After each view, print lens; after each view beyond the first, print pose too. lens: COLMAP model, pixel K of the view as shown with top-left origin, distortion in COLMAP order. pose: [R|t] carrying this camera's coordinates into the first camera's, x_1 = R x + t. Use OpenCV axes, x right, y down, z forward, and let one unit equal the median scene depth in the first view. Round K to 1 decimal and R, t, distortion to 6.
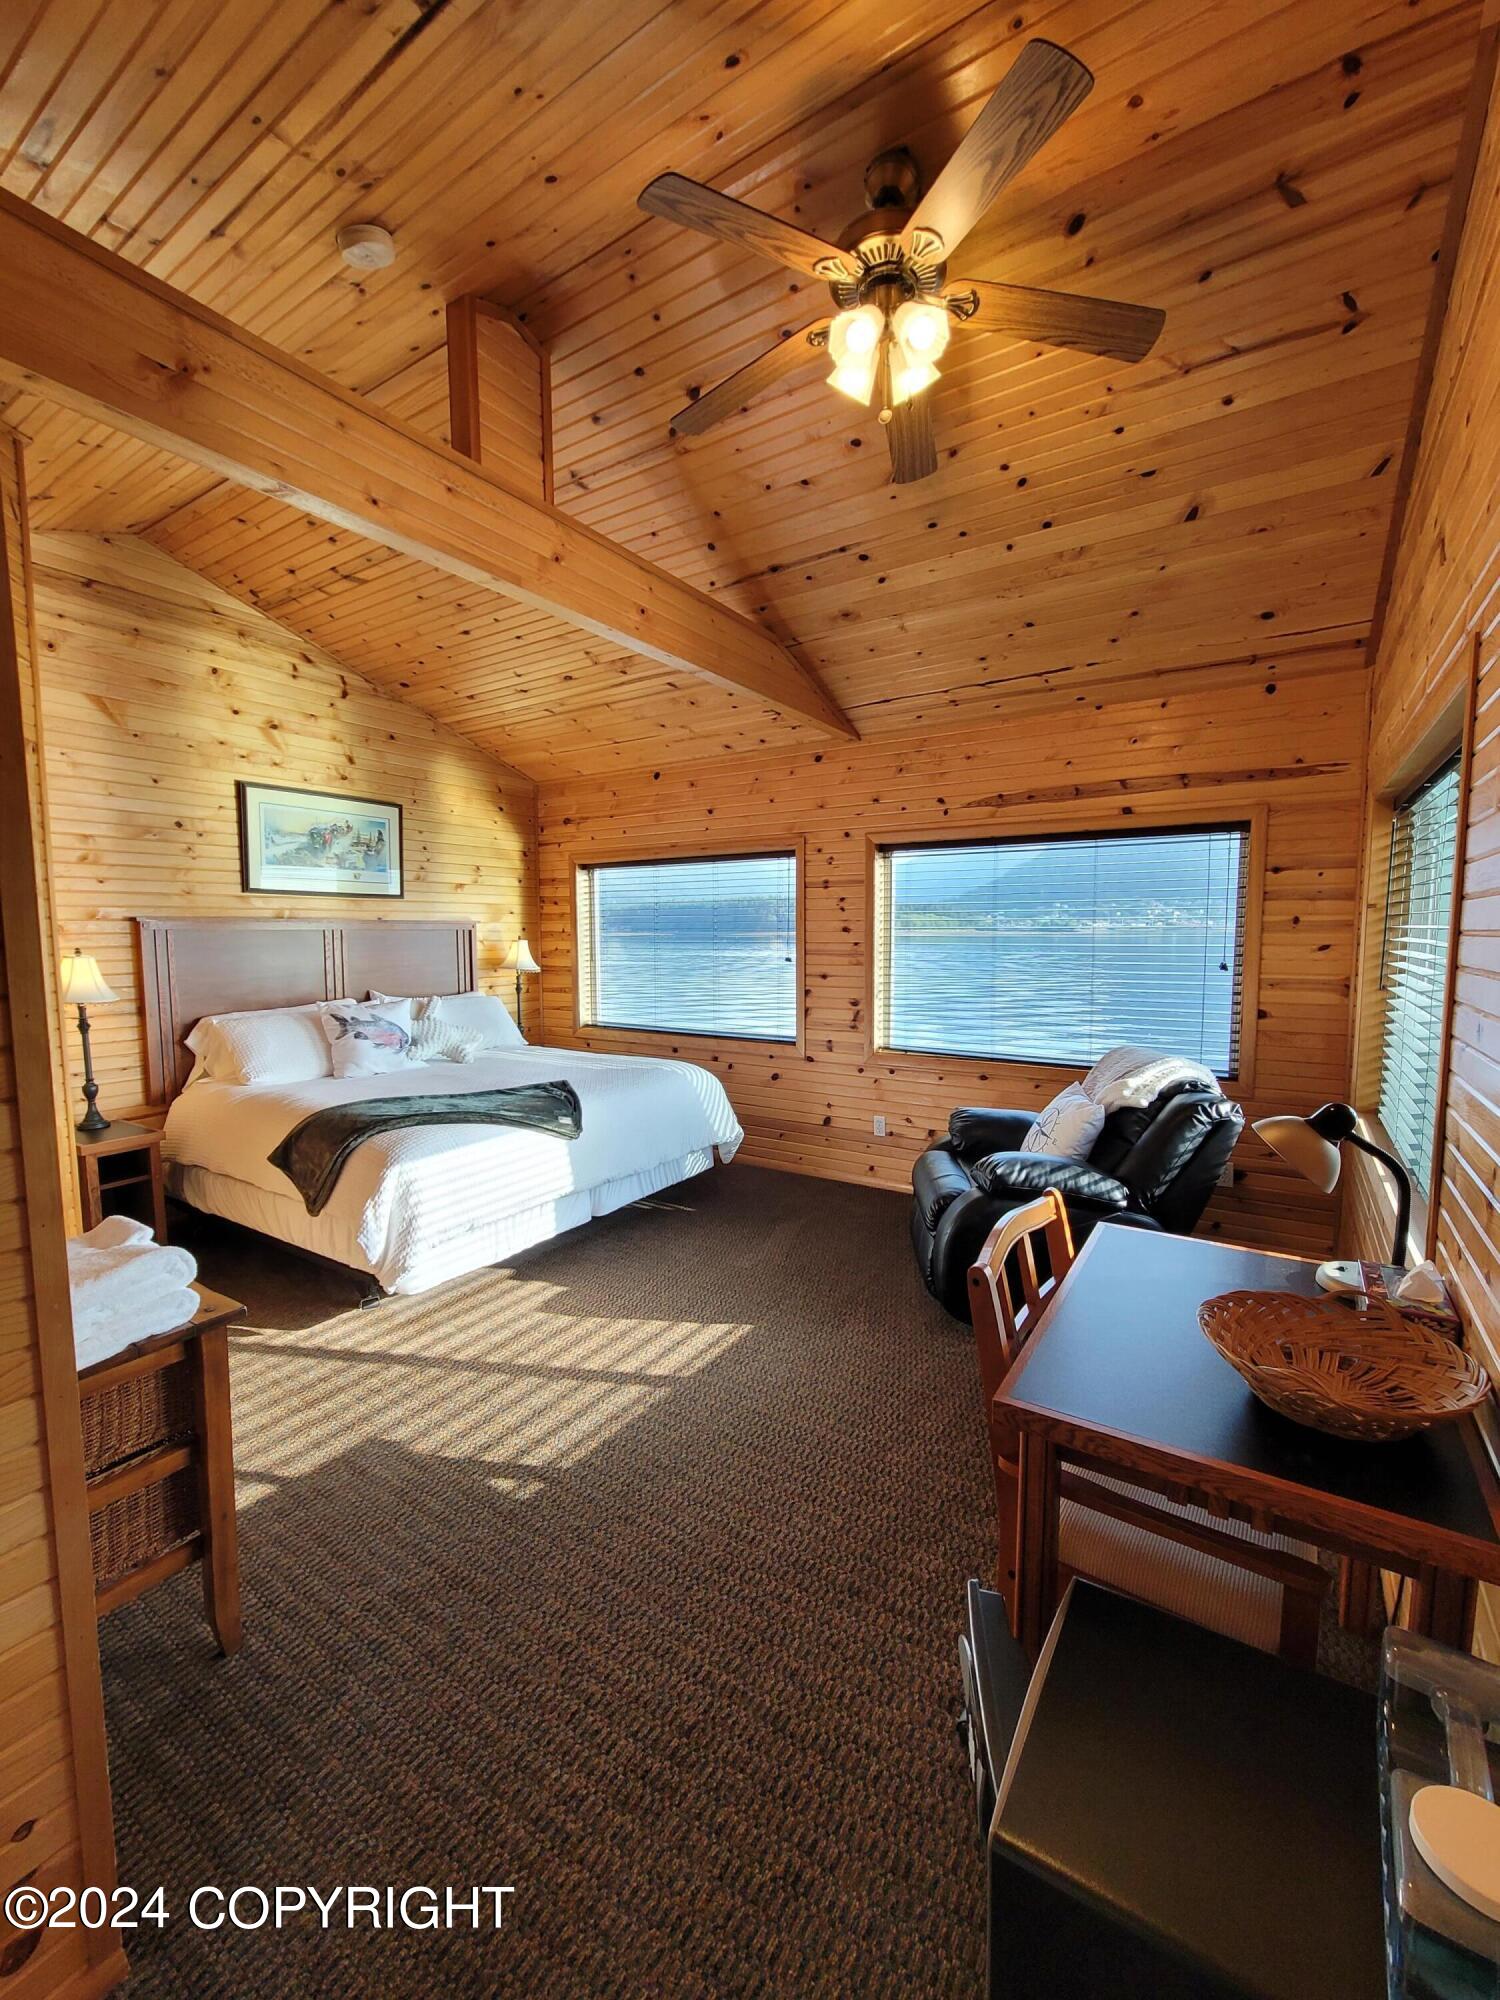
lens RADIAL K [[811.5, 0, 750.0], [0, 811.5, 1000.0], [0, 0, 1]] dist [-0.000656, -0.000350]
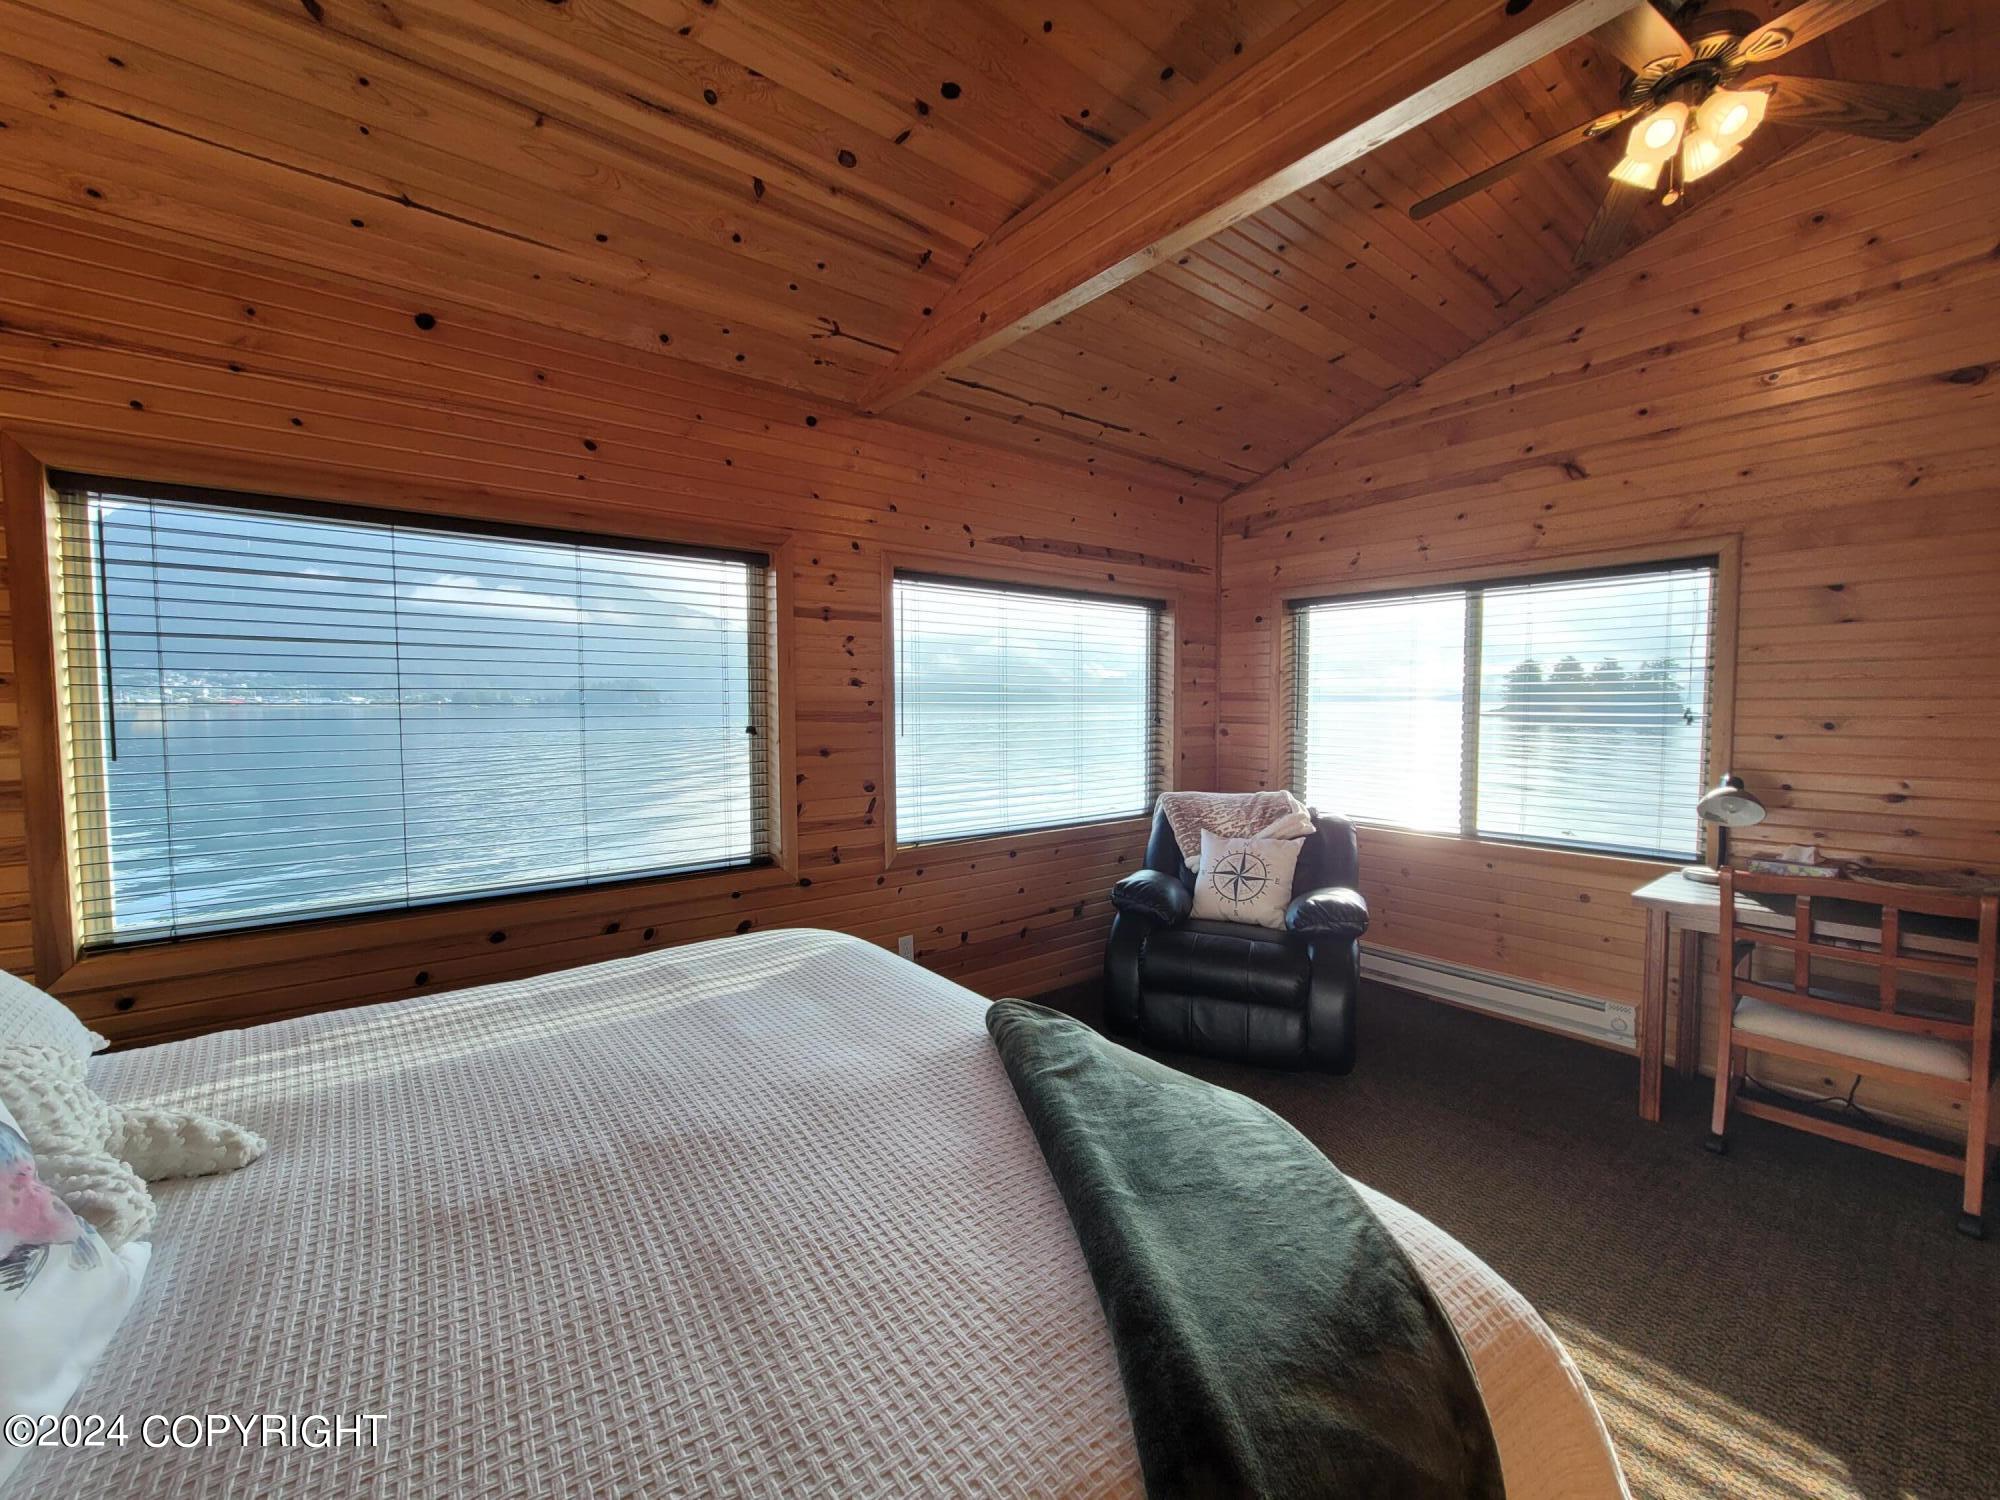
lens RADIAL K [[816.1, 0, 1000.0], [0, 816.1, 750.0], [0, 0, 1]] dist [0.000203, 0.000544]
pose [[0.312845, -0.048723, 0.948554, -0.540620], [0.085559, 0.996069, 0.022945, -0.037181], [-0.945943, 0.073979, 0.315784, 0.711856]]
